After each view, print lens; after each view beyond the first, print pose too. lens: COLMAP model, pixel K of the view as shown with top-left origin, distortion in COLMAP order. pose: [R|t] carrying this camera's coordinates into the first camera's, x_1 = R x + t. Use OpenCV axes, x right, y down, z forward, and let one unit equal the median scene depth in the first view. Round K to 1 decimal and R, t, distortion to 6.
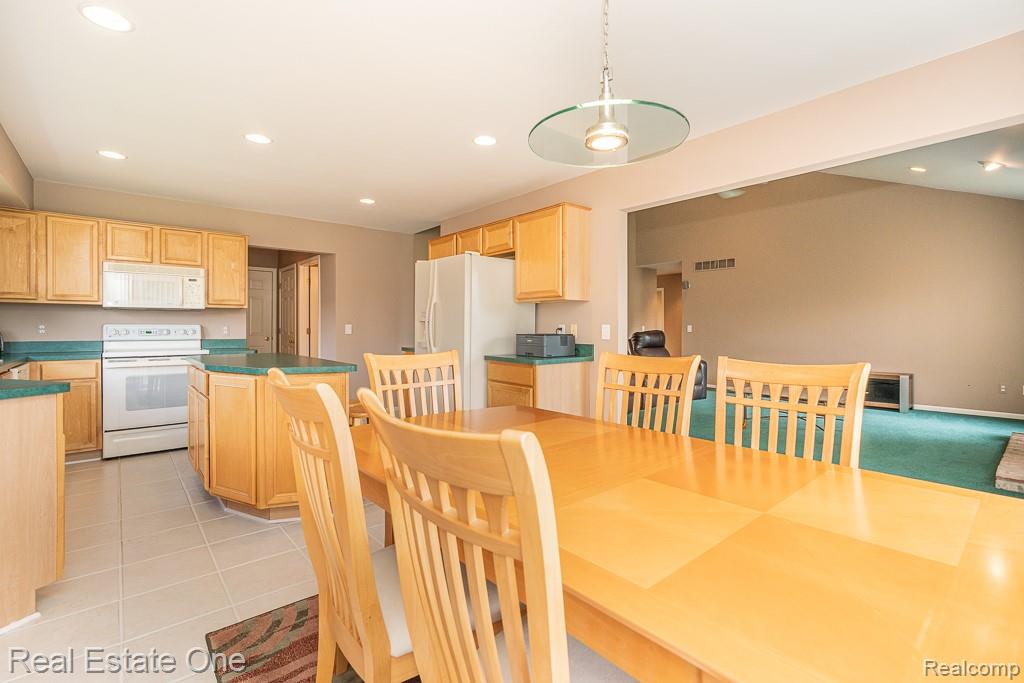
lens RADIAL K [[469.9, 0, 511.4], [0, 469.9, 331.9], [0, 0, 1]] dist [0.000961, 0.000342]
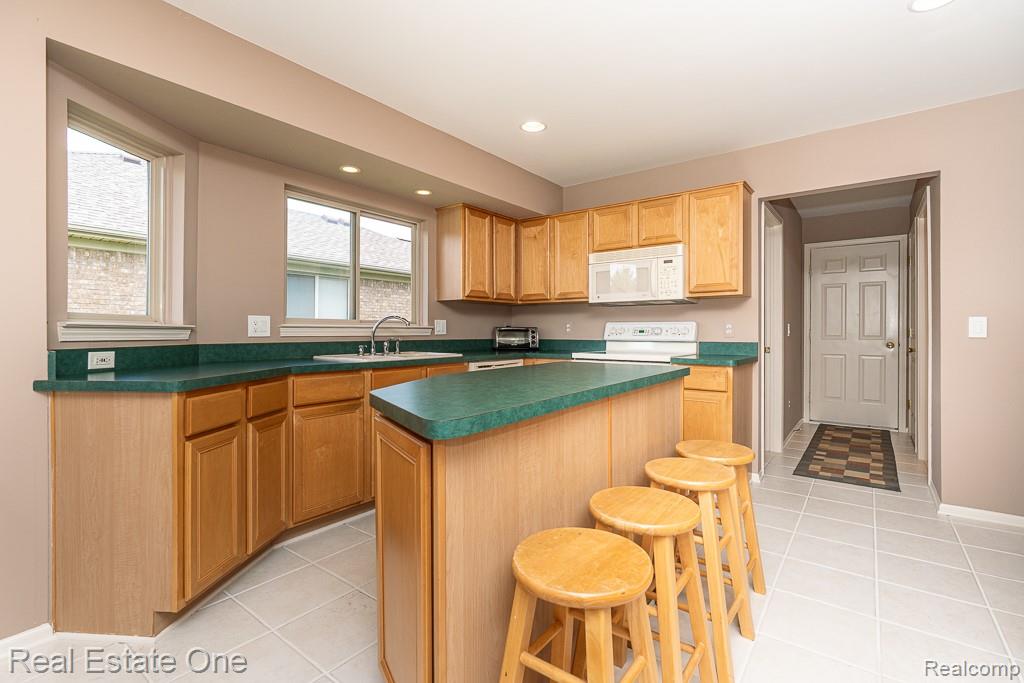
lens RADIAL K [[469.9, 0, 511.4], [0, 469.9, 331.9], [0, 0, 1]] dist [0.000961, 0.000342]
pose [[0.218298, -0.000528, -0.975882, -0.002593], [-0.012546, 0.999916, -0.003347, 0.007784], [0.975801, 0.012974, 0.218273, 0.621012]]
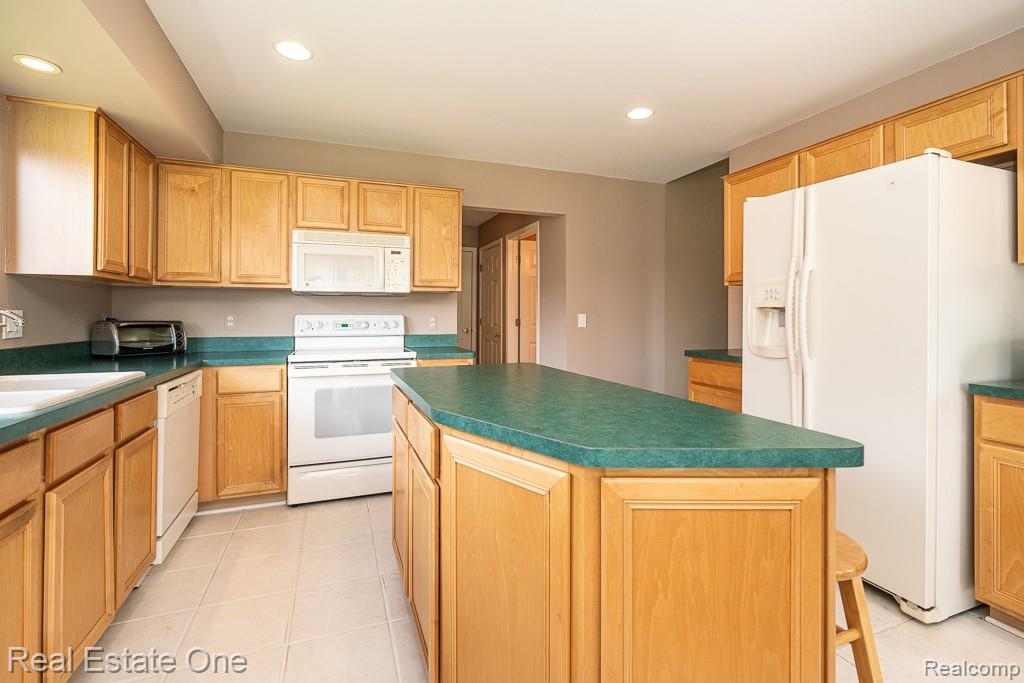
lens RADIAL K [[473.5, 0, 509.0], [0, 473.5, 312.7], [0, 0, 1]] dist [-0.000004, 0.000009]
pose [[0.941565, -0.003832, -0.336810, -0.286850], [-0.001929, 0.999858, -0.016768, -0.007608], [0.336827, 0.016438, 0.941423, 0.399595]]
